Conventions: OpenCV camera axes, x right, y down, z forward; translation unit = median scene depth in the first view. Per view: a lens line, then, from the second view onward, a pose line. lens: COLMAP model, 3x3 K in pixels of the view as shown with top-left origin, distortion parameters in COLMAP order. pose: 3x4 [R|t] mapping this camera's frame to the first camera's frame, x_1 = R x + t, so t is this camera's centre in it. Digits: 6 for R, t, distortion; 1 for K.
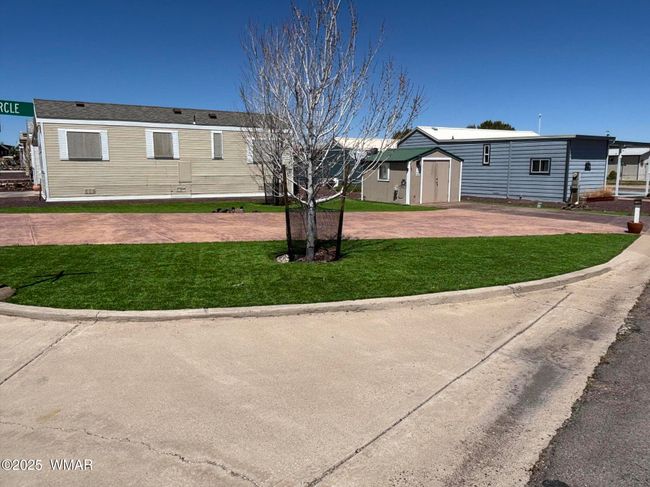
lens RADIAL K [[493.2, 0, 325.0], [0, 493.2, 243.5], [0, 0, 1]] dist [0.076370, -0.130142]
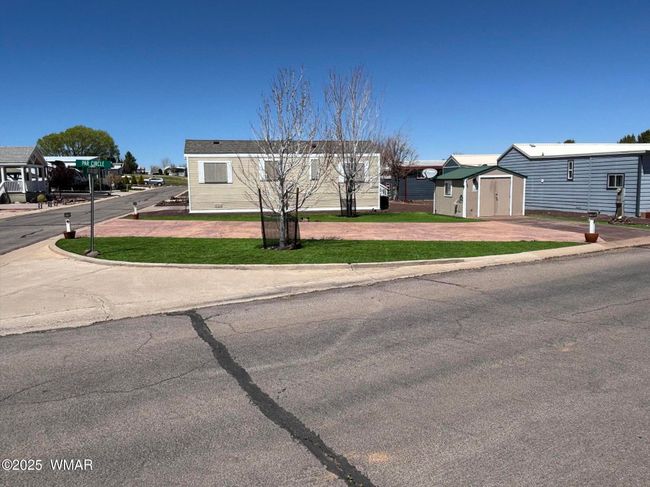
lens RADIAL K [[493.2, 0, 325.0], [0, 493.2, 243.5], [0, 0, 1]] dist [0.076370, -0.130142]
pose [[0.940727, 0.026678, -0.338114, 0.241204], [-0.036978, 0.999026, -0.024057, 0.018244], [0.337143, 0.035134, 0.940798, -0.156349]]
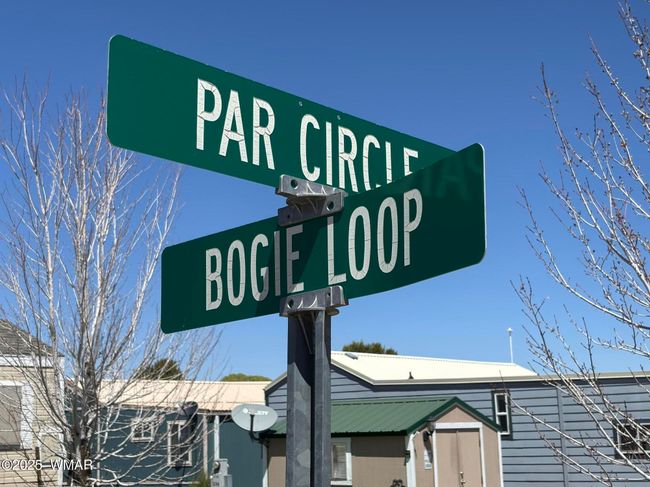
lens RADIAL K [[1085.7, 0, 325.0], [0, 1085.7, 243.5], [0, 0, 1]] dist [0.152973, -0.041430]
pose [[0.936727, 0.034900, 0.348318, -0.196013], [0.081387, 0.946040, -0.313662, -0.037311], [-0.340469, 0.322164, 0.883341, 0.182183]]
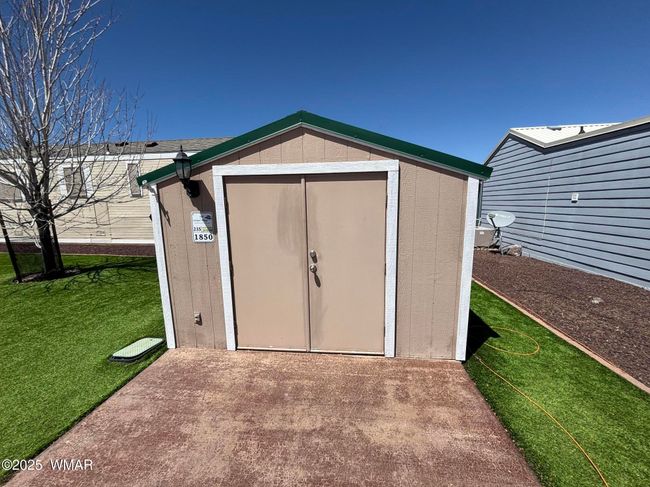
lens RADIAL K [[265.7, 0, 325.0], [0, 265.7, 243.5], [0, 0, 1]] dist [0.009003, -0.000019]
pose [[0.786161, 0.083154, -0.612401, 0.301948], [-0.083369, 0.996119, 0.028233, -0.139173], [0.612372, 0.028859, 0.790043, 0.896059]]
